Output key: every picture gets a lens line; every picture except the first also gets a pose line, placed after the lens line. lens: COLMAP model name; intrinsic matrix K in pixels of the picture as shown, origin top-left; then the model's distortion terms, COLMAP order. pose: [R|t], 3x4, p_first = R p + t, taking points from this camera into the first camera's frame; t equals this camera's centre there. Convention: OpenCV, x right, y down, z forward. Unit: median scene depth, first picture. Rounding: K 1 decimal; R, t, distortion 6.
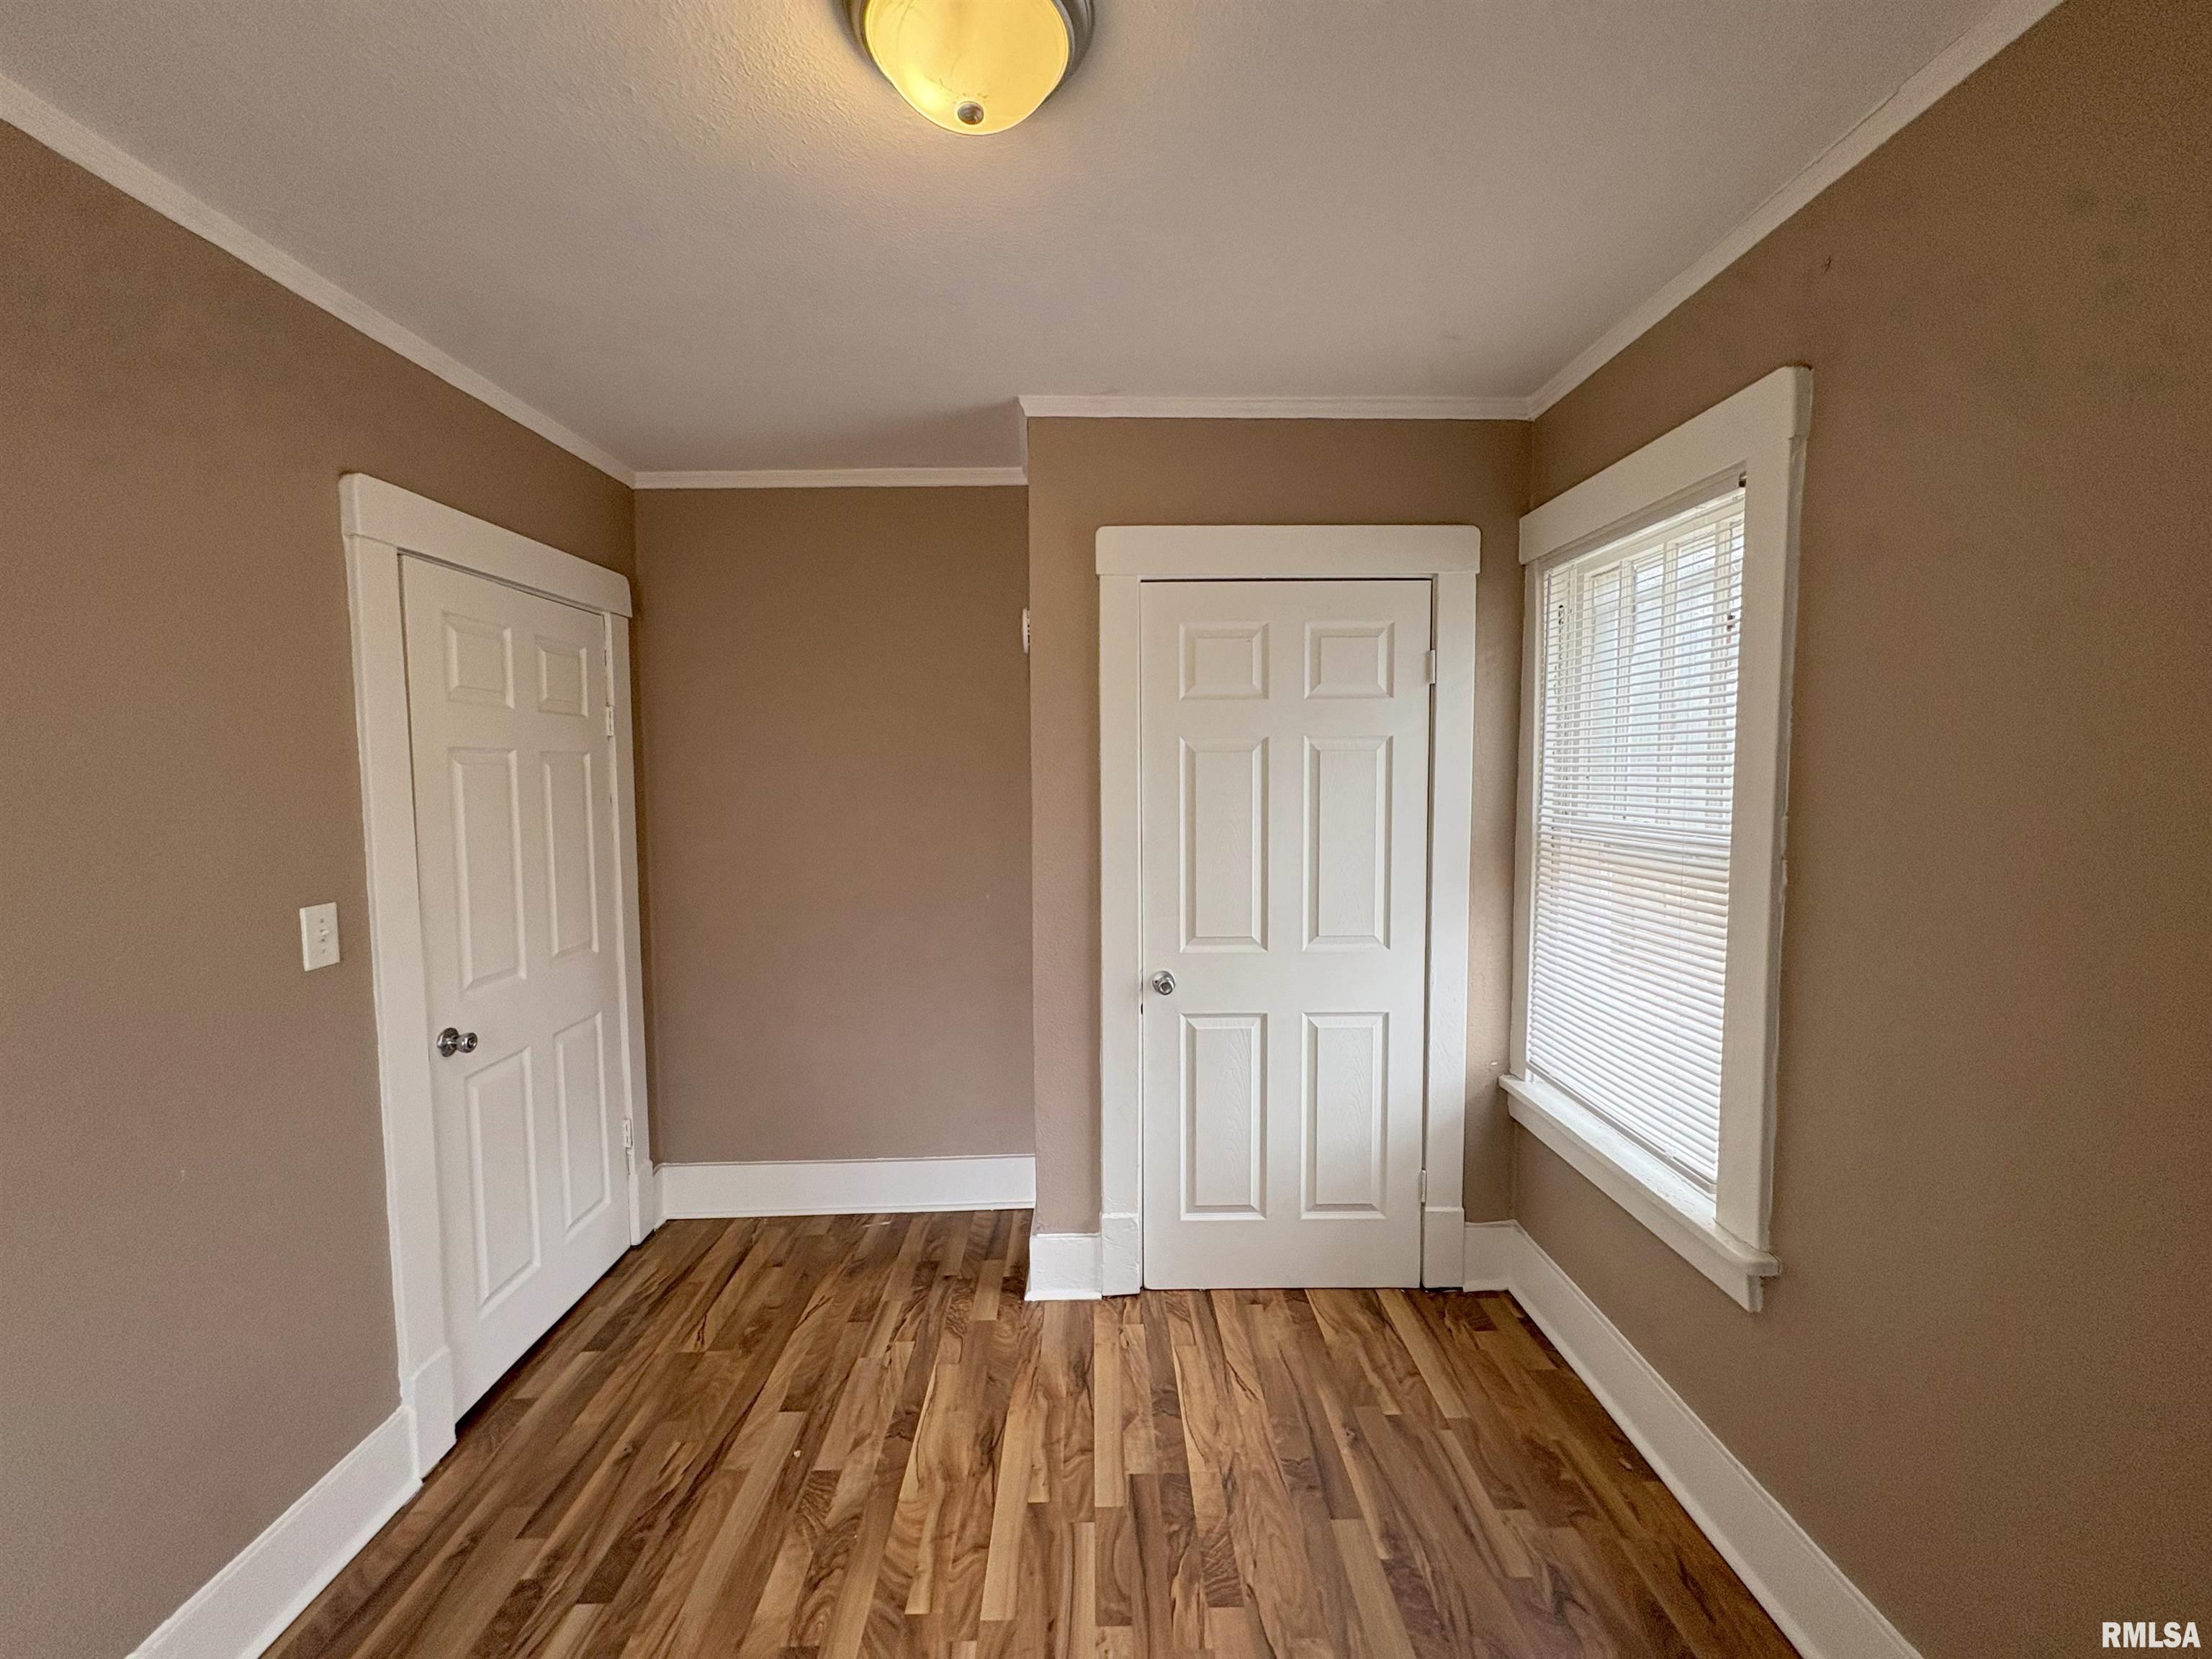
lens RADIAL K [[884.9, 0, 1111.4], [0, 884.9, 821.6], [0, 0, 1]] dist [-0.006816, 0.000749]
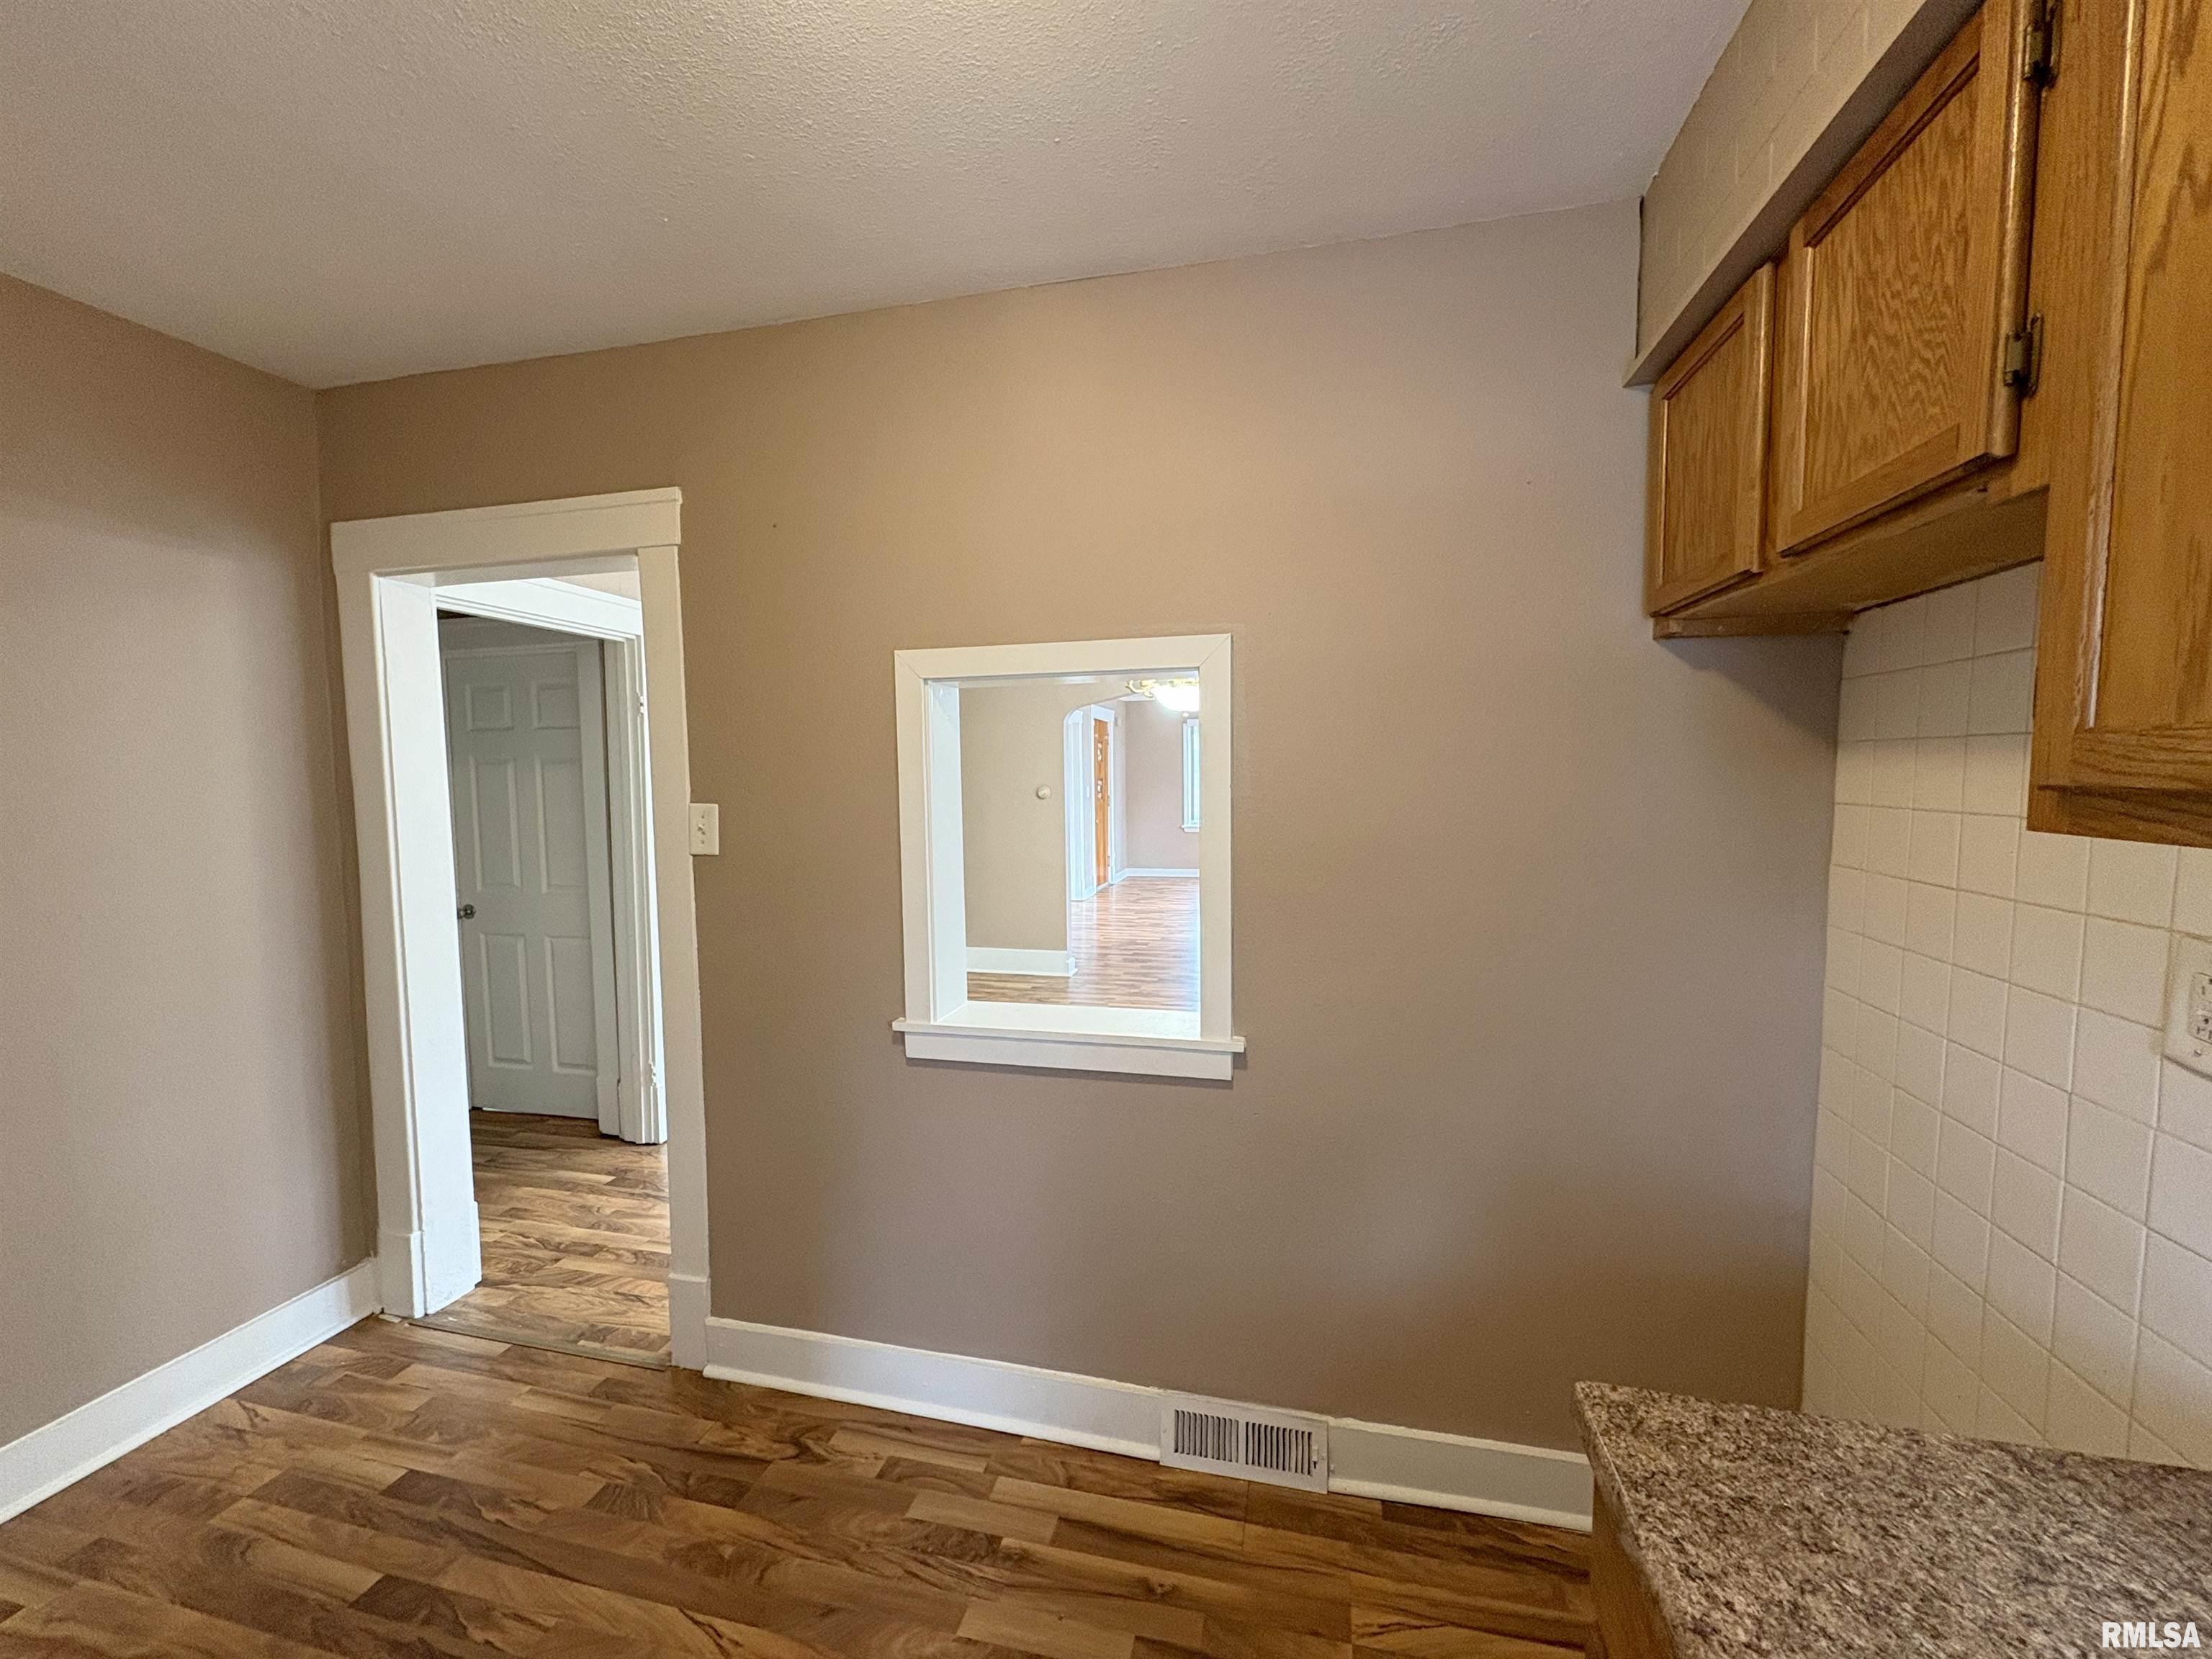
lens RADIAL K [[884.9, 0, 1109.8], [0, 884.9, 831.3], [0, 0, 1]] dist [-0.006816, 0.000749]
pose [[-0.261674, 0.067724, -0.962777, 1.301464], [-0.069493, 0.993624, 0.088781, -0.081428], [0.962651, 0.090138, -0.255299, 1.414843]]
